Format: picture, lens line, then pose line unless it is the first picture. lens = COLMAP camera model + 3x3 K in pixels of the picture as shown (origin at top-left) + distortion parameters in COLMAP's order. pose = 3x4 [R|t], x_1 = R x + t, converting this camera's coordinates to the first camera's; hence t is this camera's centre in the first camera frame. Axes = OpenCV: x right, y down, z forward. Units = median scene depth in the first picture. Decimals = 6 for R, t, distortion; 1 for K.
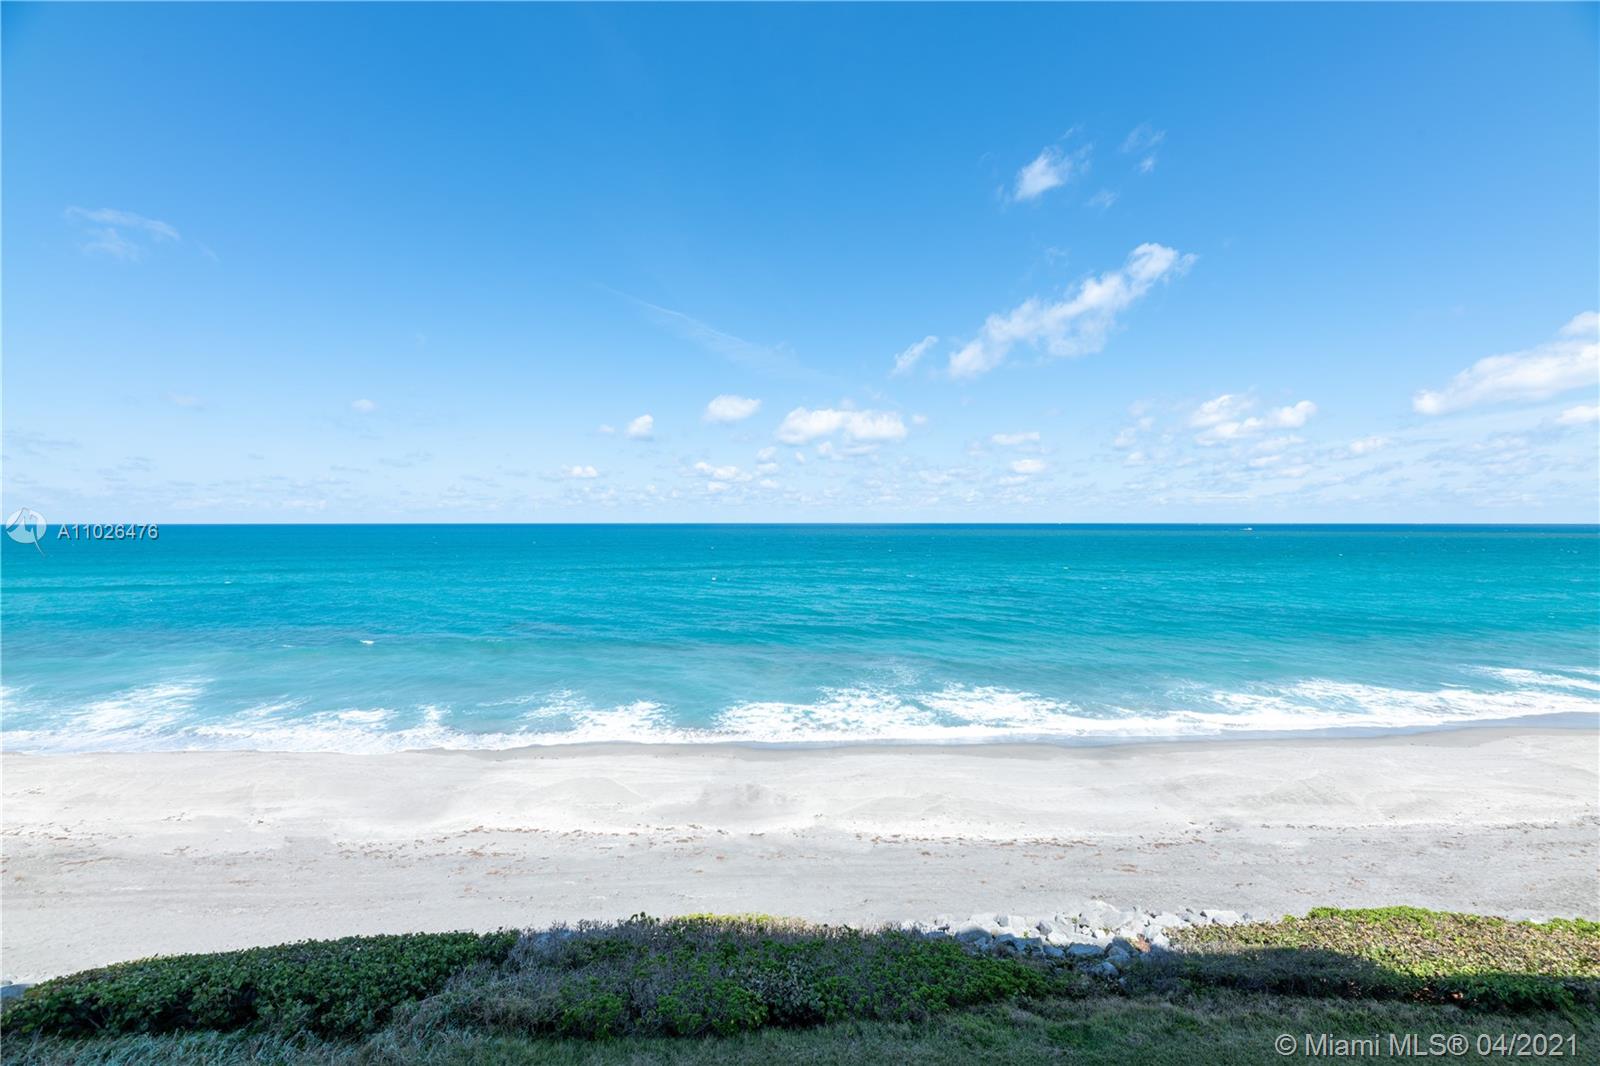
lens RADIAL K [[649.7, 0, 824.5], [0, 649.7, 526.9], [0, 0, 1]] dist [0.001842, 0.000119]
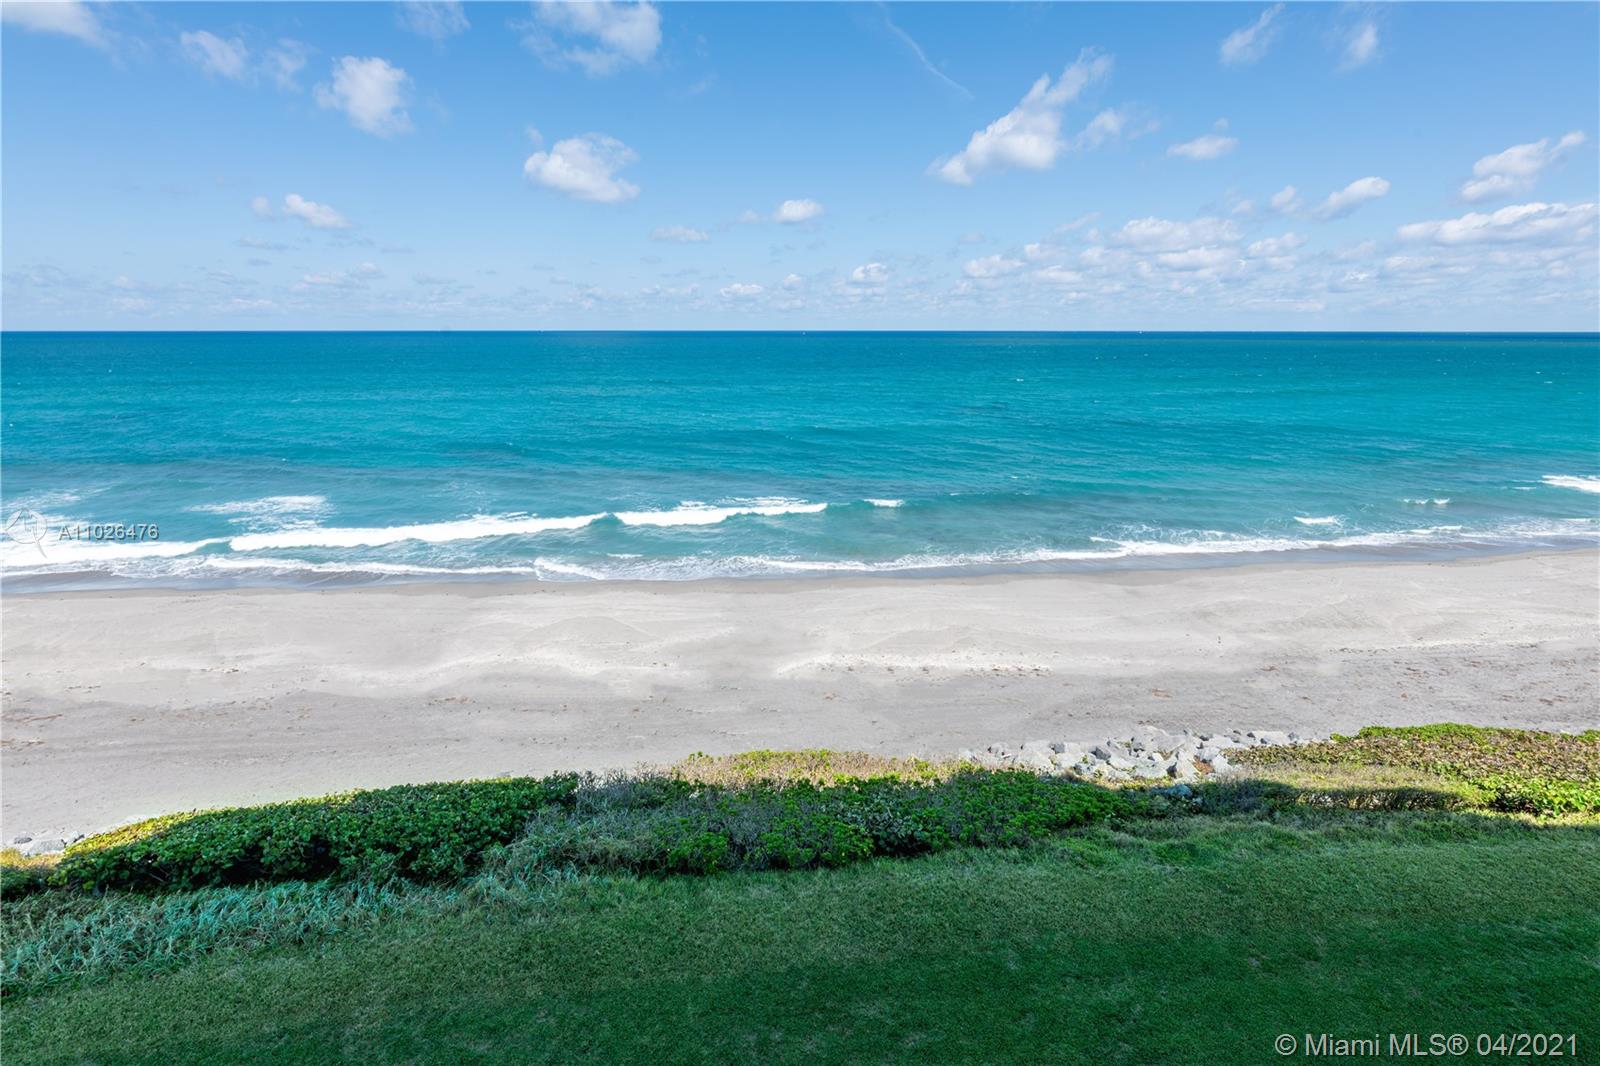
lens RADIAL K [[722.4, 0, 810.3], [0, 722.4, 520.3], [0, 0, 1]] dist [0.001468, 0.001065]
pose [[0.998475, -0.012584, 0.053756, -0.167335], [-0.001209, 0.968459, 0.249169, -0.003736], [-0.055196, -0.248854, 0.966967, 0.044662]]
